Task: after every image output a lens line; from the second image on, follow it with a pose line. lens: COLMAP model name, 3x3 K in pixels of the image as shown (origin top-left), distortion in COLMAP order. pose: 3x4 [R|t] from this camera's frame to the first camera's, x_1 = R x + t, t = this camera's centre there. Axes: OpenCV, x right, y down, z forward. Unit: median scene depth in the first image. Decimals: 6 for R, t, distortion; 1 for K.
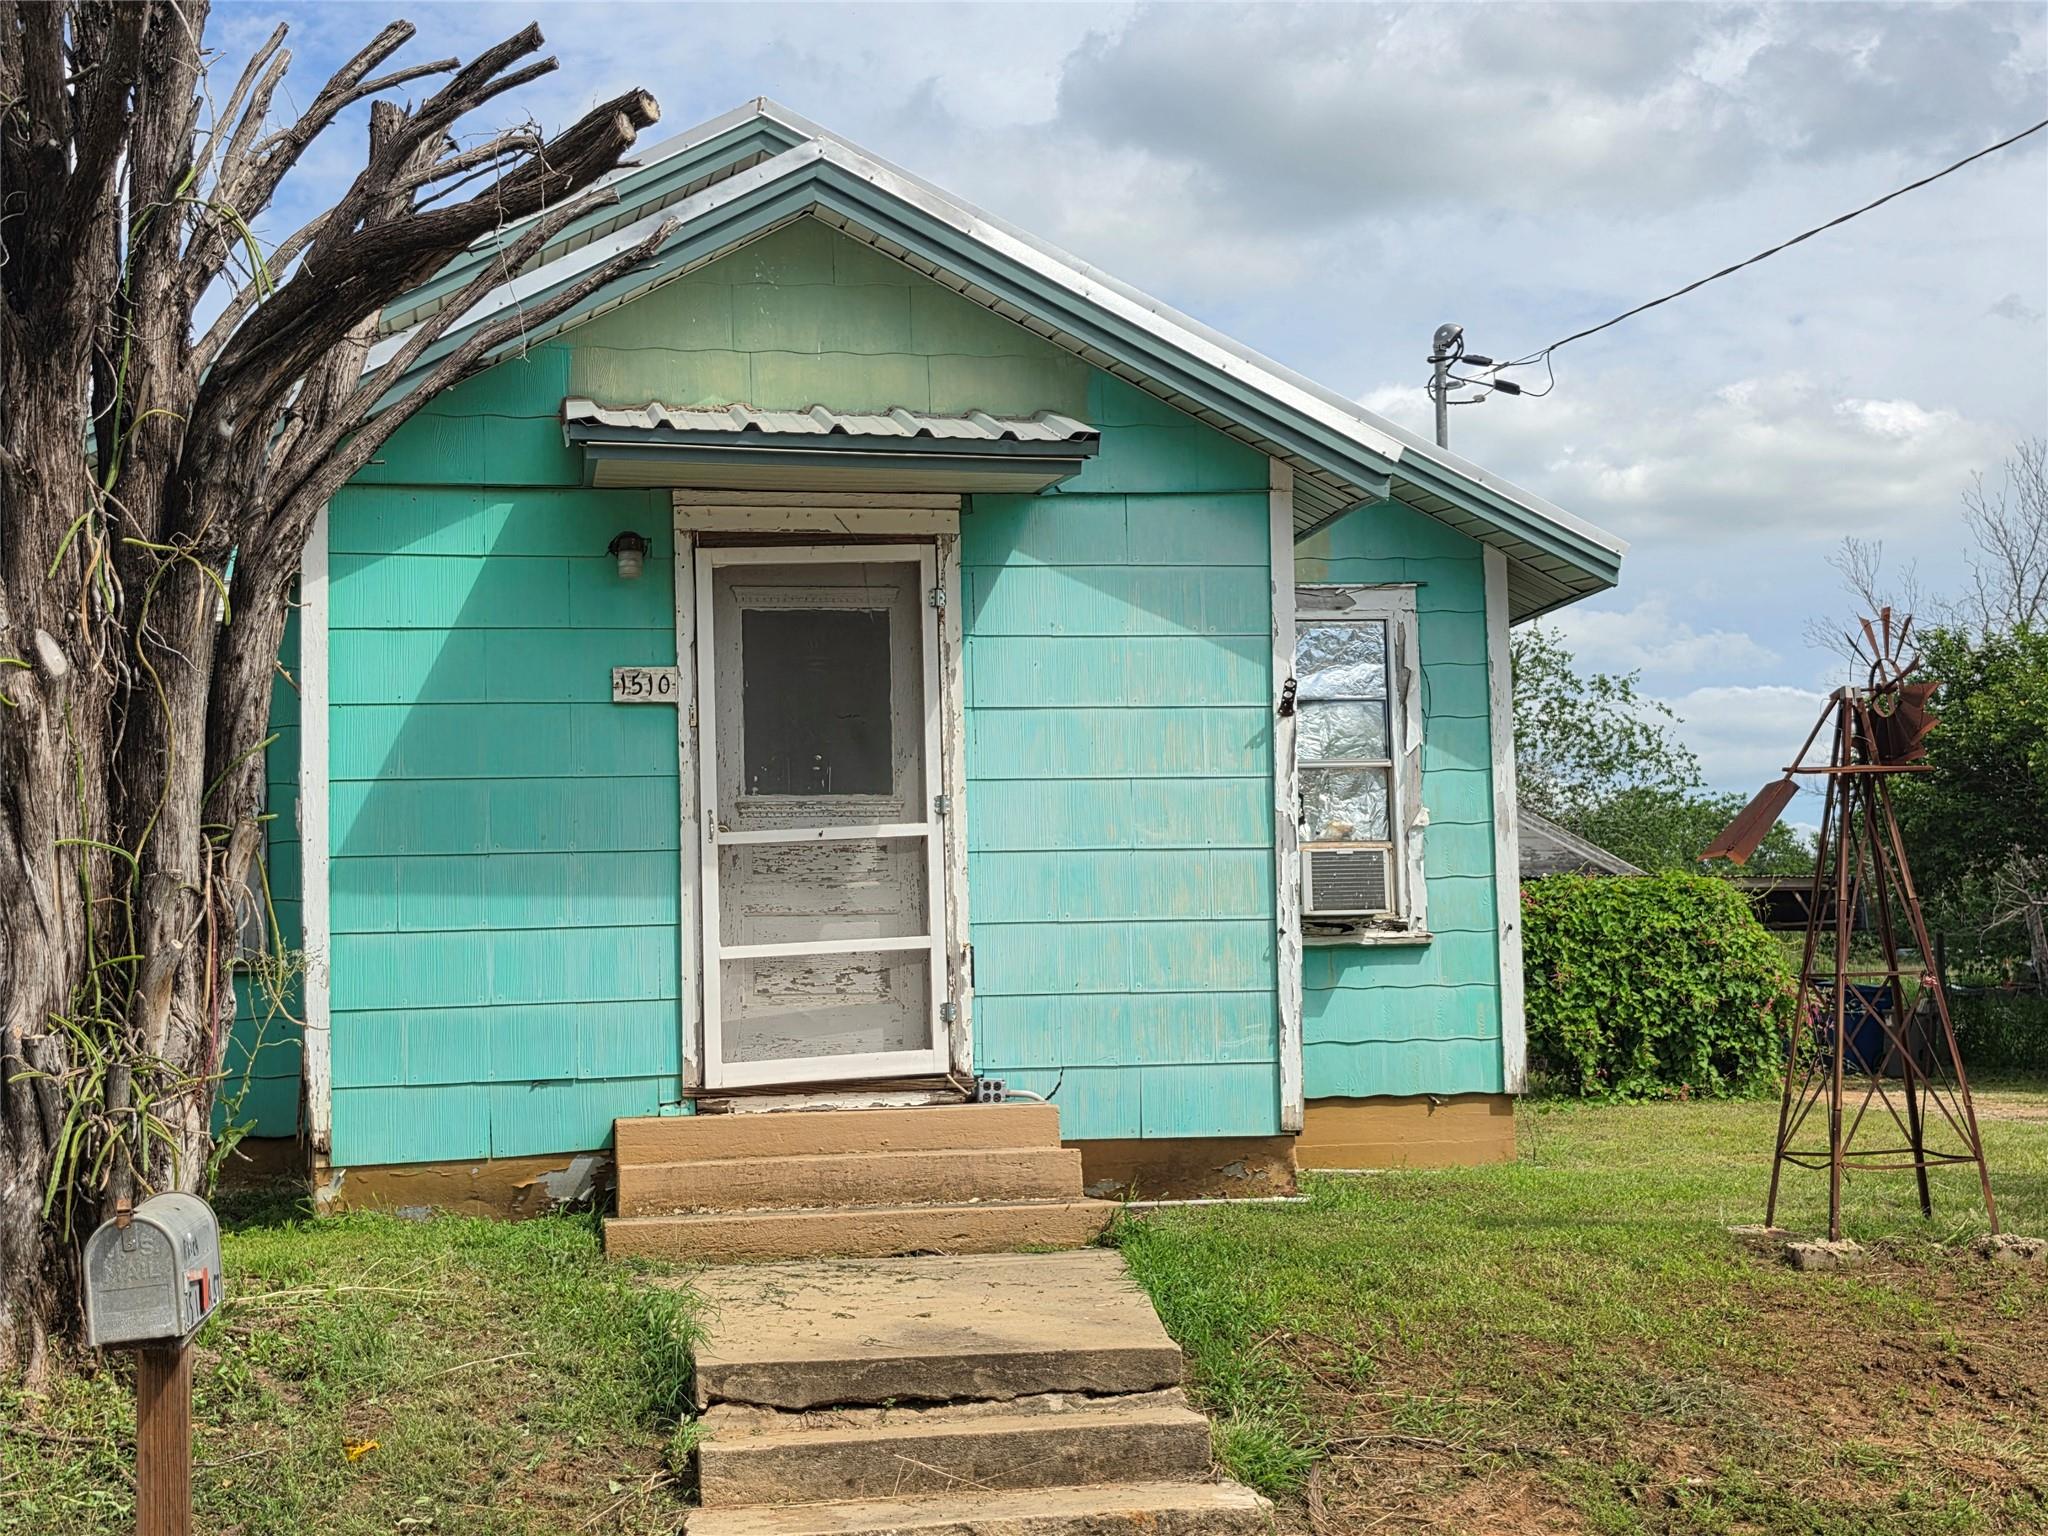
lens RADIAL K [[2540.4, 0, 1024.1], [0, 2540.4, 810.0], [0, 0, 1]] dist [0.166146, -0.415323]
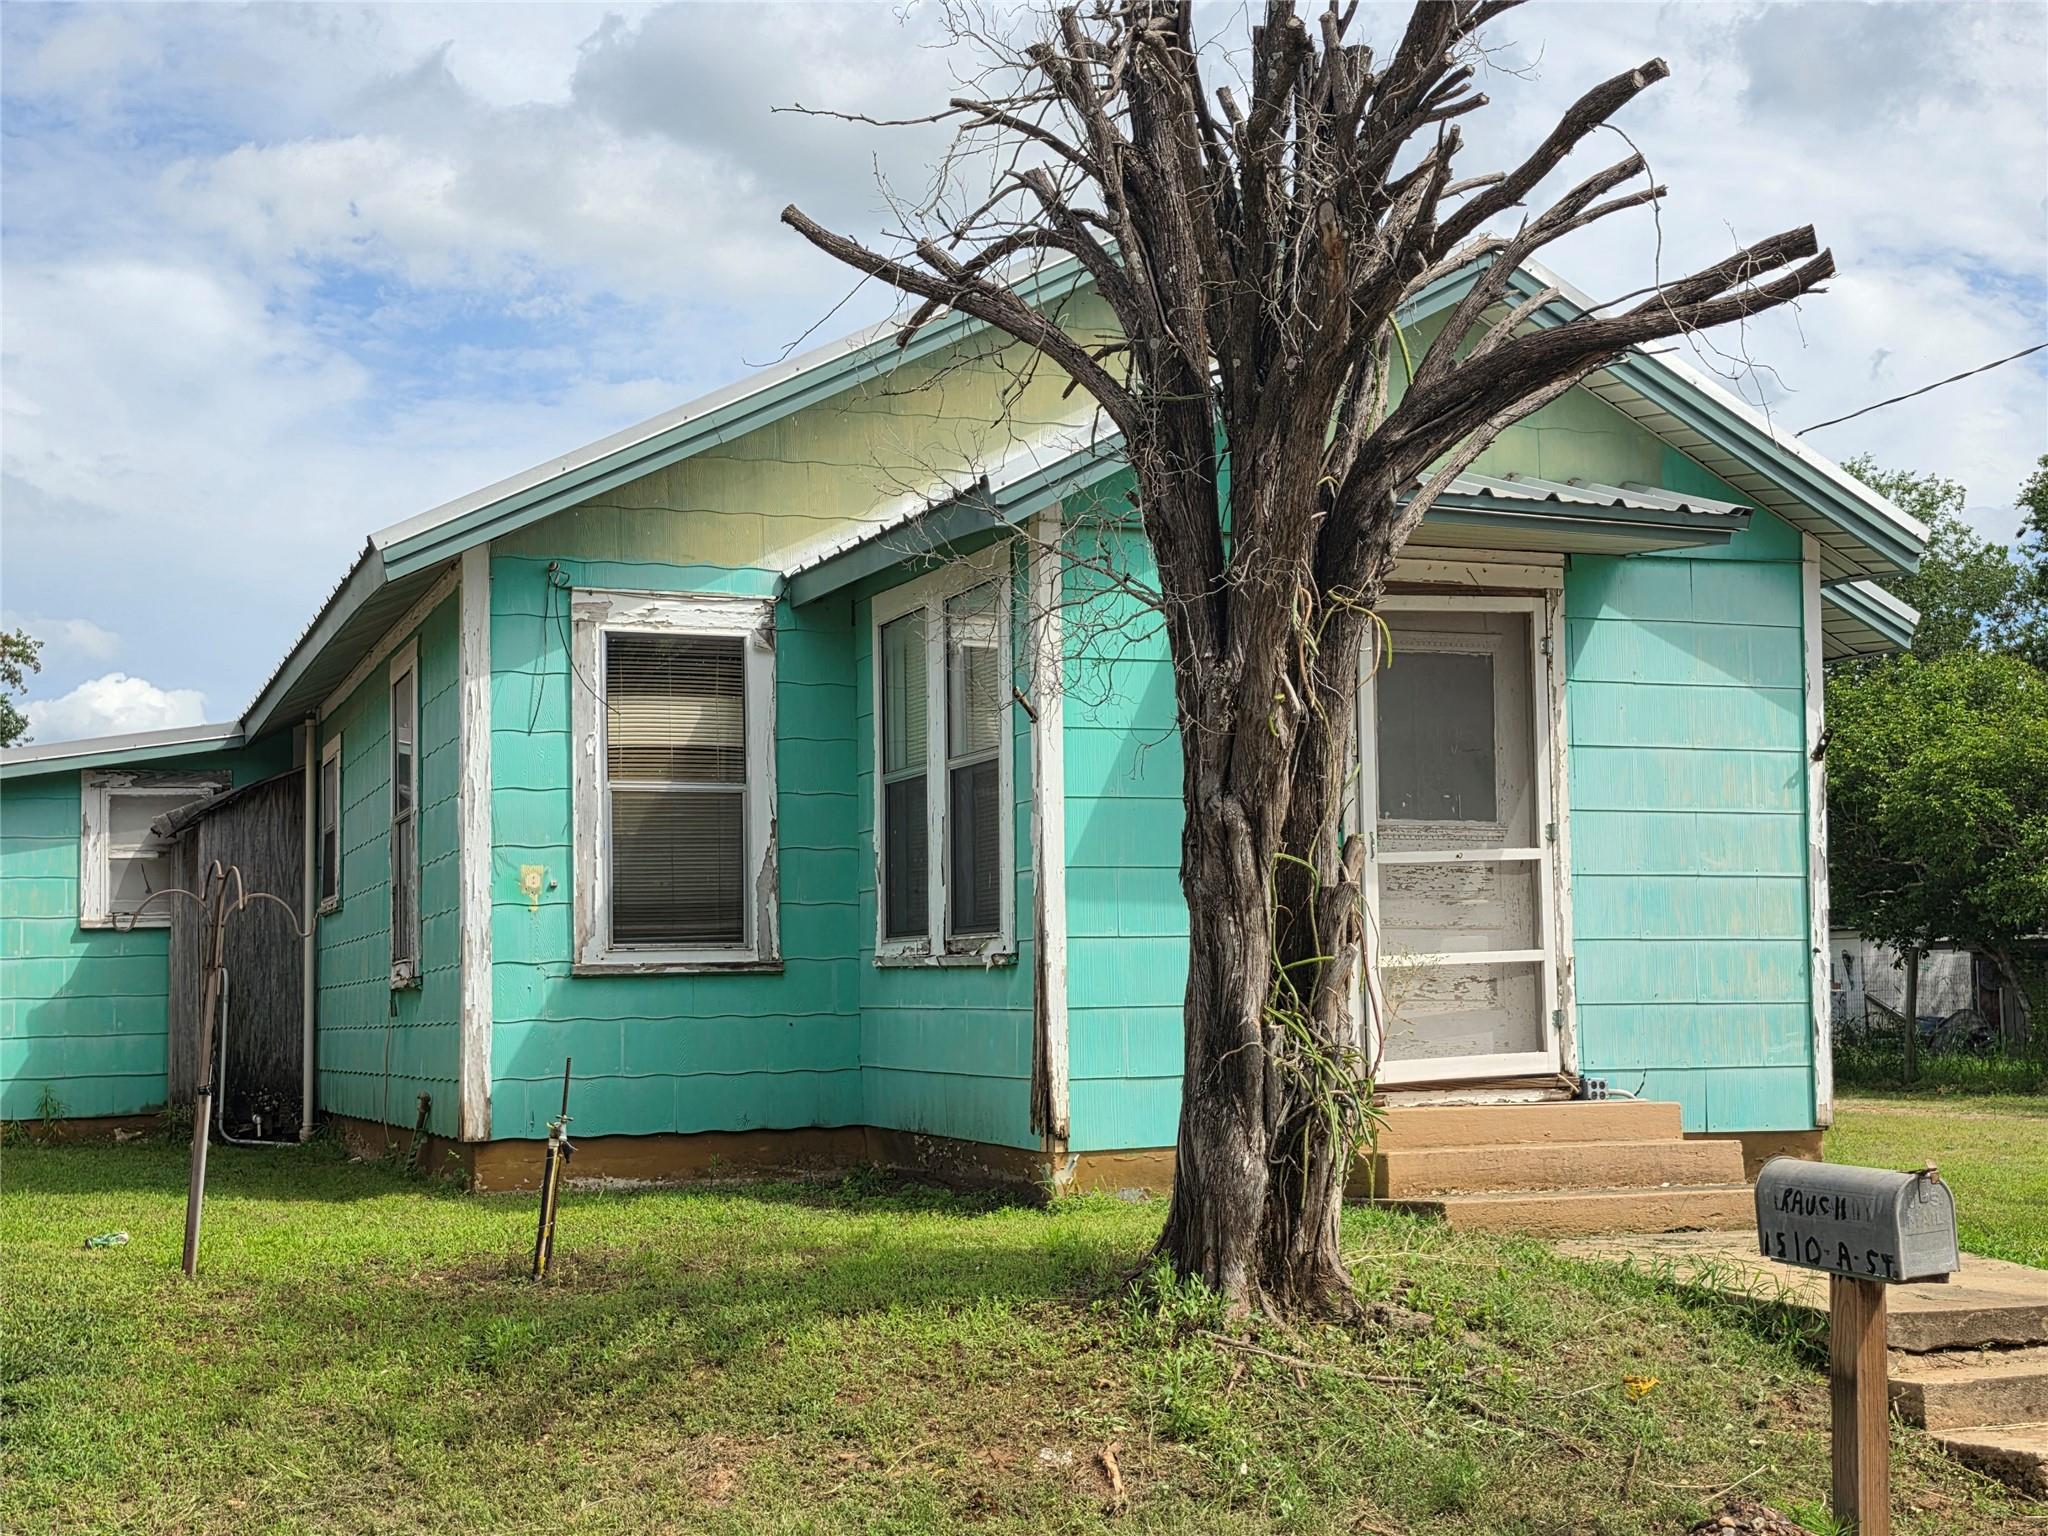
lens RADIAL K [[2554.2, 0, 1074.0], [0, 2554.2, 827.1], [0, 0, 1]] dist [0.181836, -0.462472]
pose [[0.977434, 0.025416, 0.209707, -0.475125], [-0.025887, 0.999665, -0.000500, 0.001792], [-0.209649, -0.004940, 0.977764, -0.056940]]
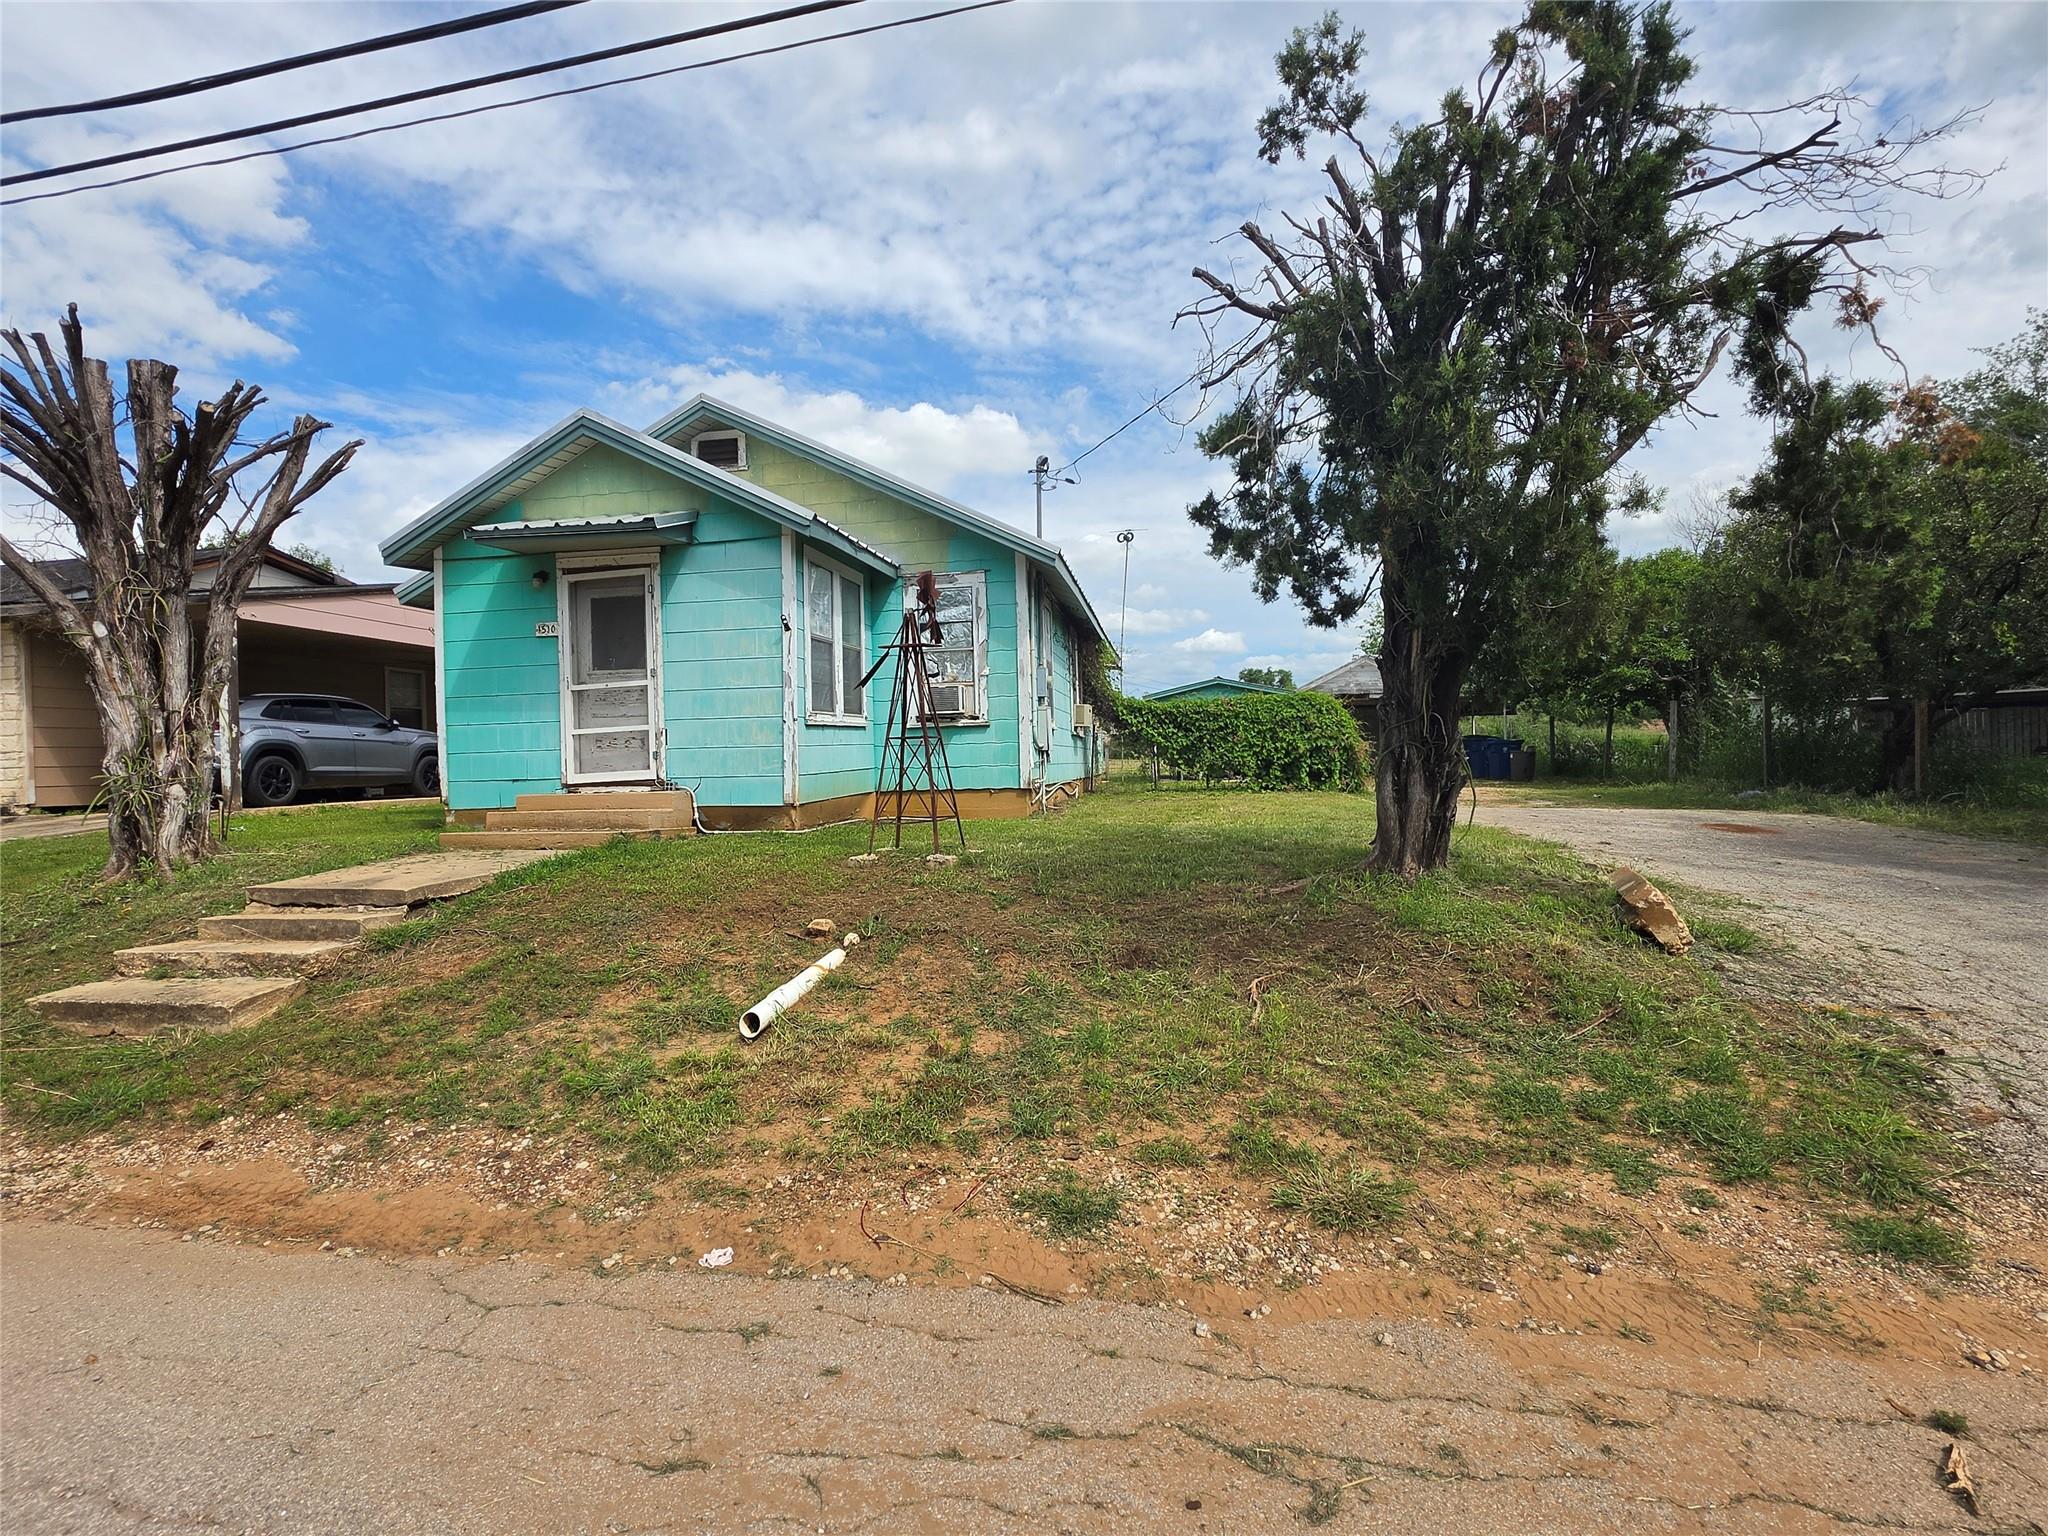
lens RADIAL K [[976.3, 0, 1019.1], [0, 976.3, 759.4], [0, 0, 1]] dist [0.001031, 0.000073]
pose [[0.941364, 0.002746, -0.337382, 0.634607], [0.026634, 0.996241, 0.082425, 0.013697], [0.336340, -0.086578, 0.937752, 0.212884]]
